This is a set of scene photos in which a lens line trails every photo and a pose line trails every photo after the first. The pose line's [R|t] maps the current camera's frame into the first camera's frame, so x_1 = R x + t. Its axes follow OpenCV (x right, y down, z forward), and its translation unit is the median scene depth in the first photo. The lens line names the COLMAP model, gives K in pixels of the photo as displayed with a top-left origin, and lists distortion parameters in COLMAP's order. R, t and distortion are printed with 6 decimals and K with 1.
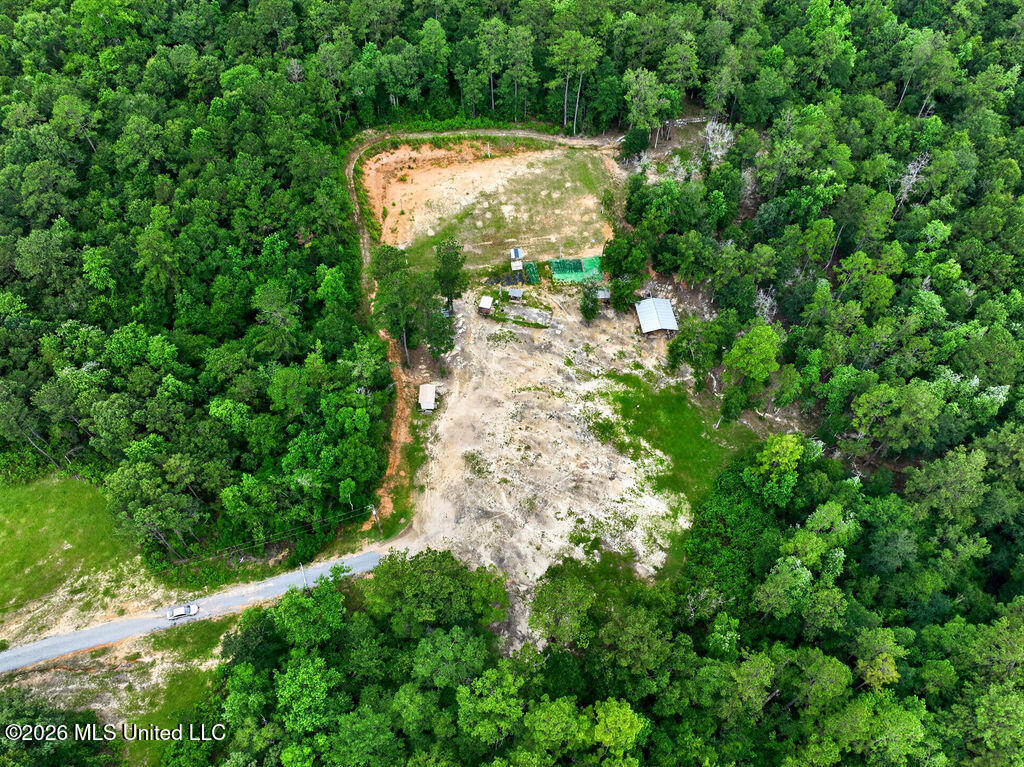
lens RADIAL K [[720.6, 0, 516.4], [0, 720.6, 385.9], [0, 0, 1]] dist [-0.005203, 0.019503]
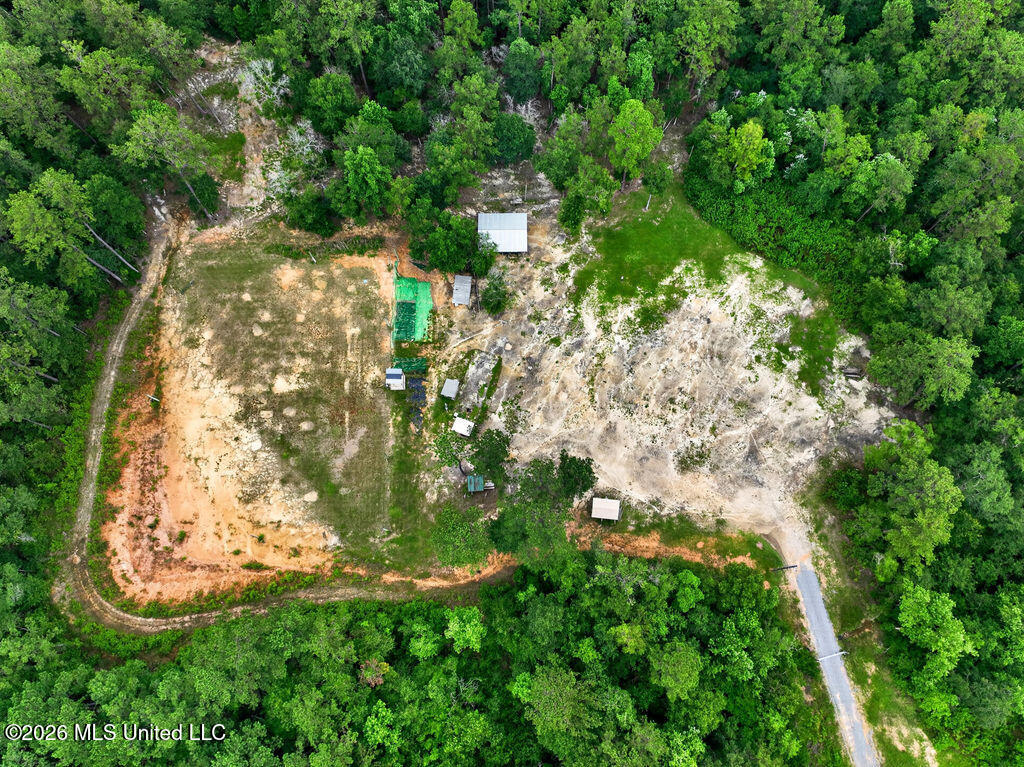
lens RADIAL K [[720.6, 0, 513.1], [0, 720.6, 388.2], [0, 0, 1]] dist [-0.005203, 0.019503]
pose [[0.099021, -0.954265, 0.282087, -0.221269], [0.807437, 0.242734, 0.537704, -0.512188], [-0.581584, 0.174523, 0.794545, 0.375409]]
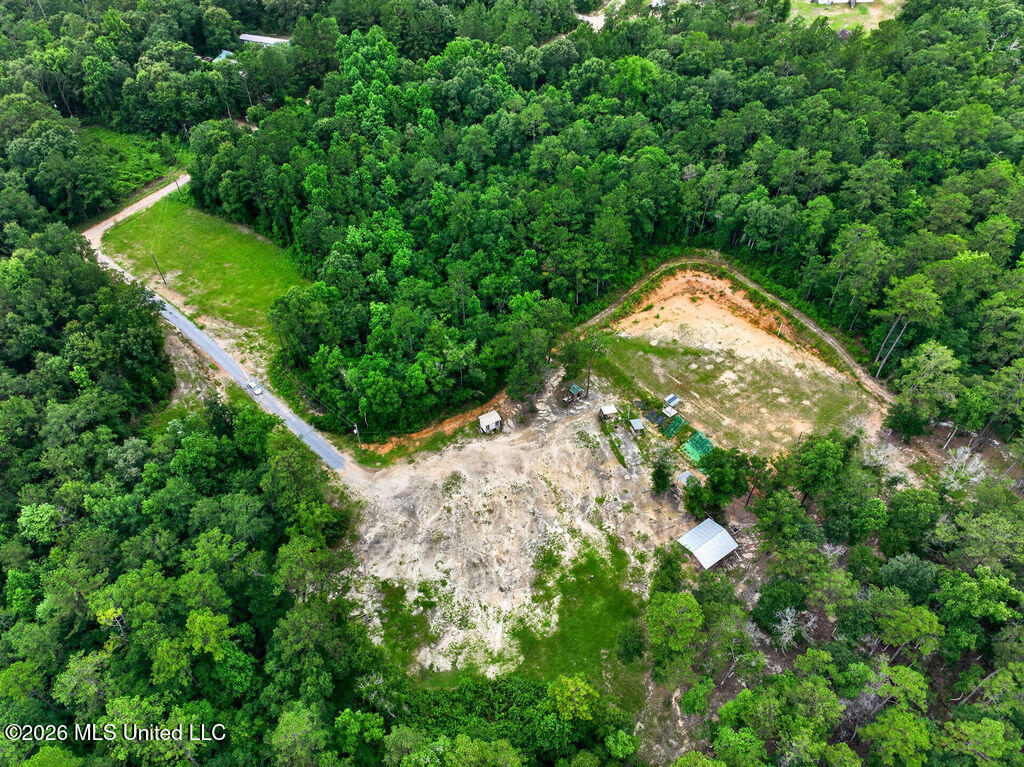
lens RADIAL K [[720.6, 0, 513.0], [0, 720.6, 381.0], [0, 0, 1]] dist [-0.005203, 0.019503]
pose [[0.490714, 0.613498, -0.618724, 0.521261], [-0.704319, 0.697342, 0.132852, -0.192407], [0.512967, 0.370587, 0.774294, 0.126539]]
